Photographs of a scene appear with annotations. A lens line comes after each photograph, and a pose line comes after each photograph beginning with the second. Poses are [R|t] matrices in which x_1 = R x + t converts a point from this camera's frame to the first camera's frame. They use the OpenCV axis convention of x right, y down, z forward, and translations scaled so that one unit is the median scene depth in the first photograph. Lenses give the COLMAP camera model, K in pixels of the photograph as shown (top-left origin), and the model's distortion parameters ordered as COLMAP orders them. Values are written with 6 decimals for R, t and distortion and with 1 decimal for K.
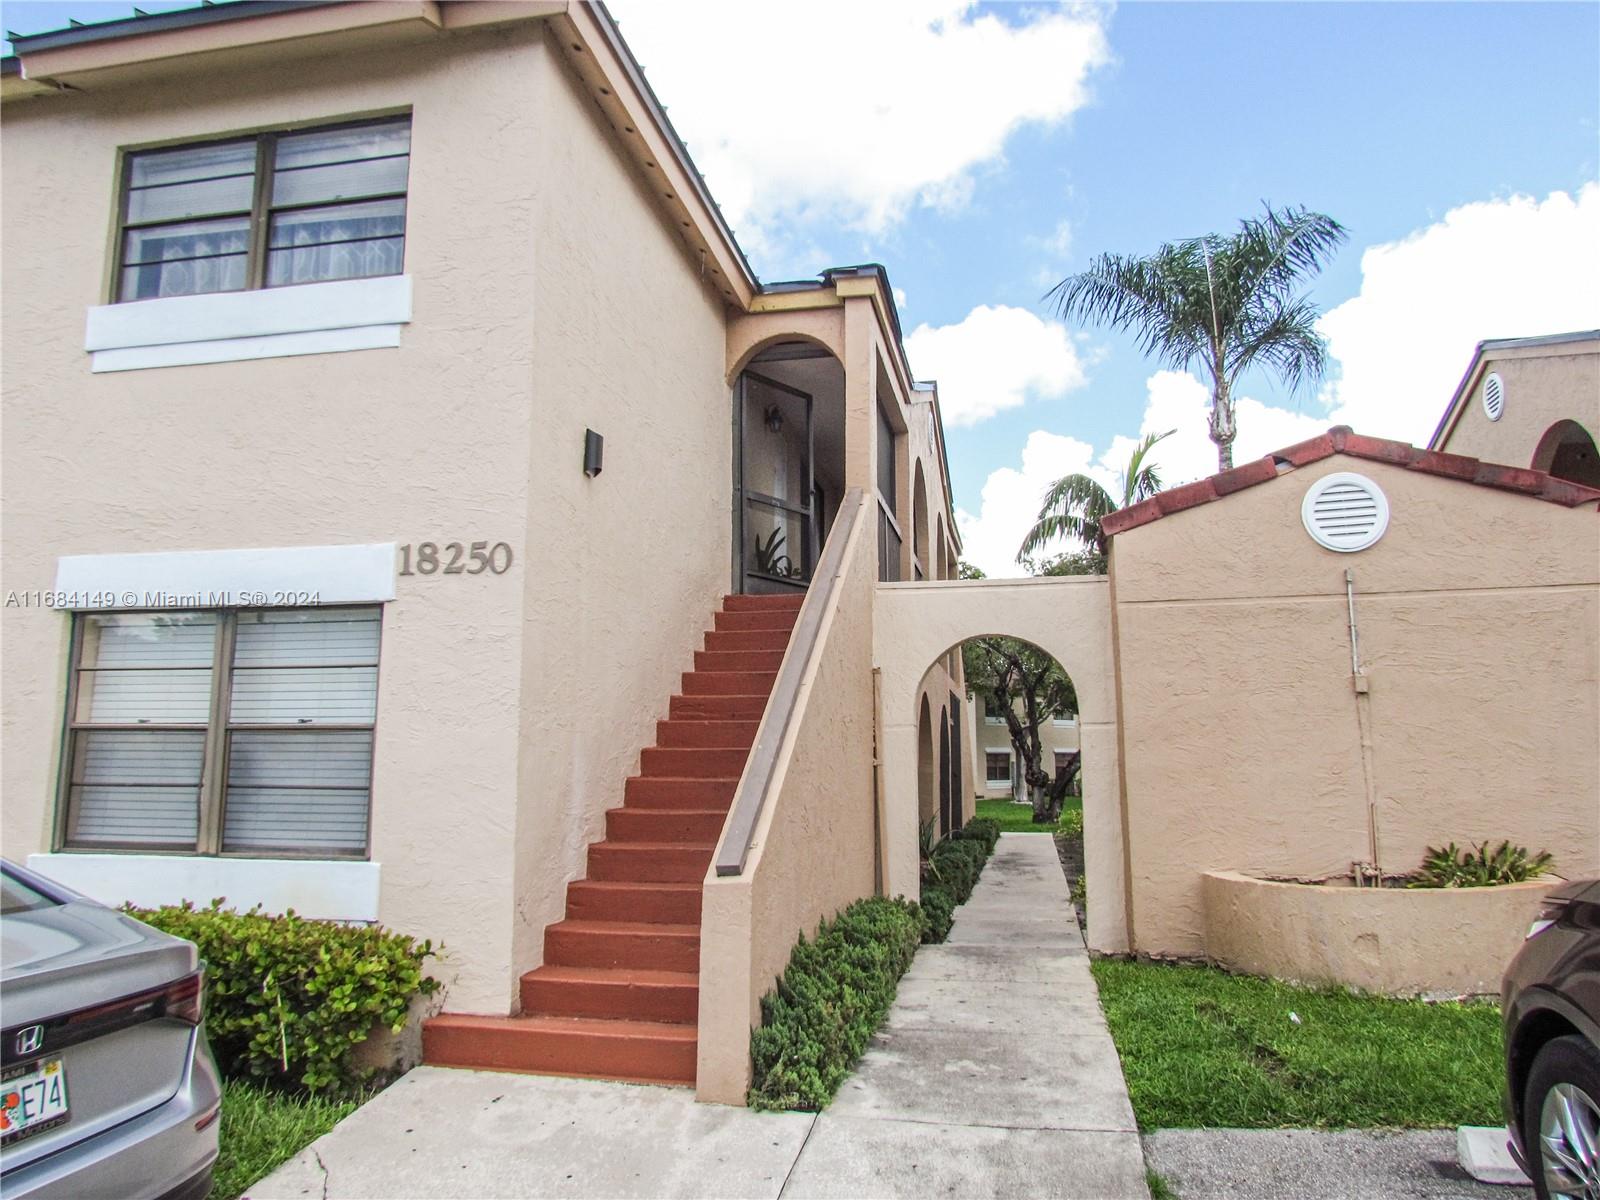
lens RADIAL K [[1122.6, 0, 794.5], [0, 1122.6, 593.4], [0, 0, 1]] dist [-0.016769, 0.005418]
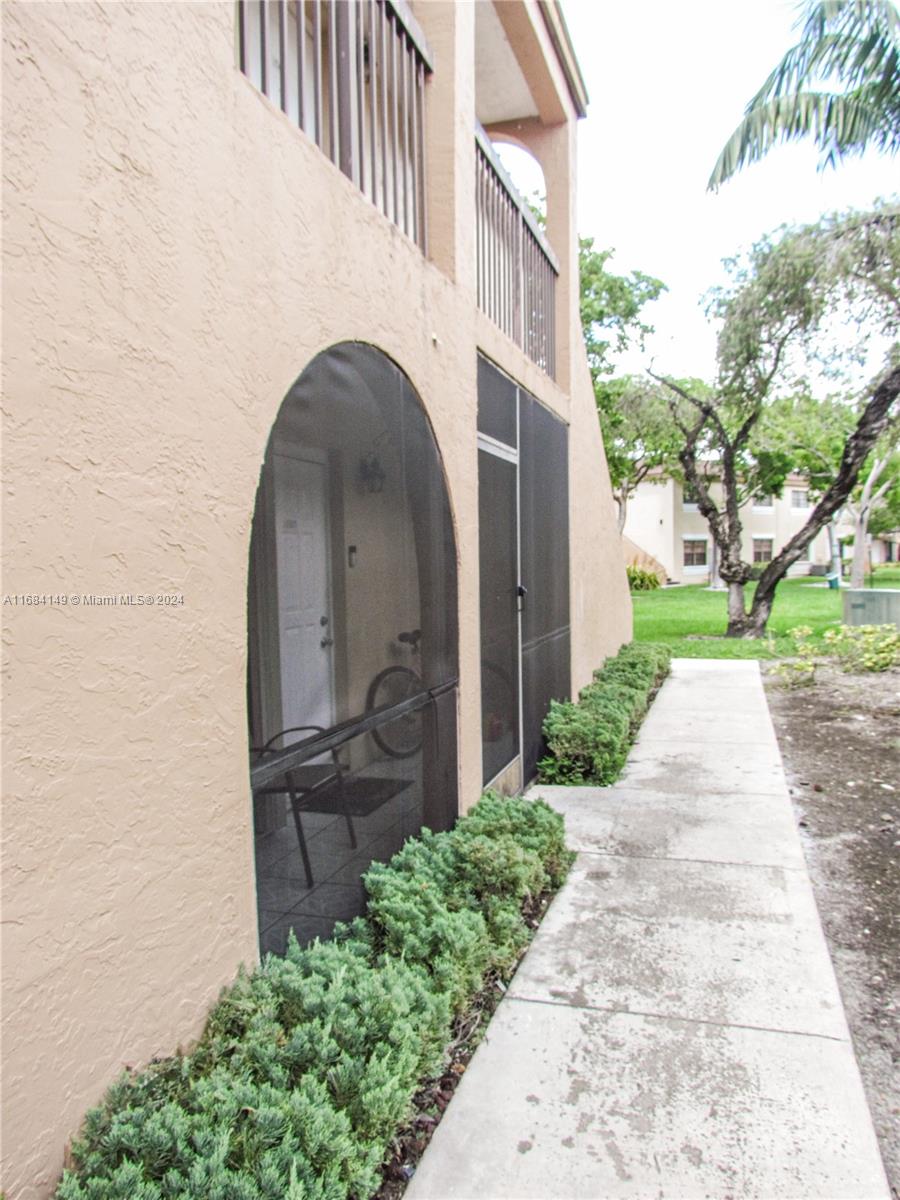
lens RADIAL K [[841.9, 0, 455.4], [0, 841.9, 603.3], [0, 0, 1]] dist [-0.016769, 0.005418]
pose [[0.993868, -0.012442, -0.109867, 0.055462], [0.035167, 0.977621, 0.207415, 0.038049], [0.104828, -0.210006, 0.972064, 0.259138]]
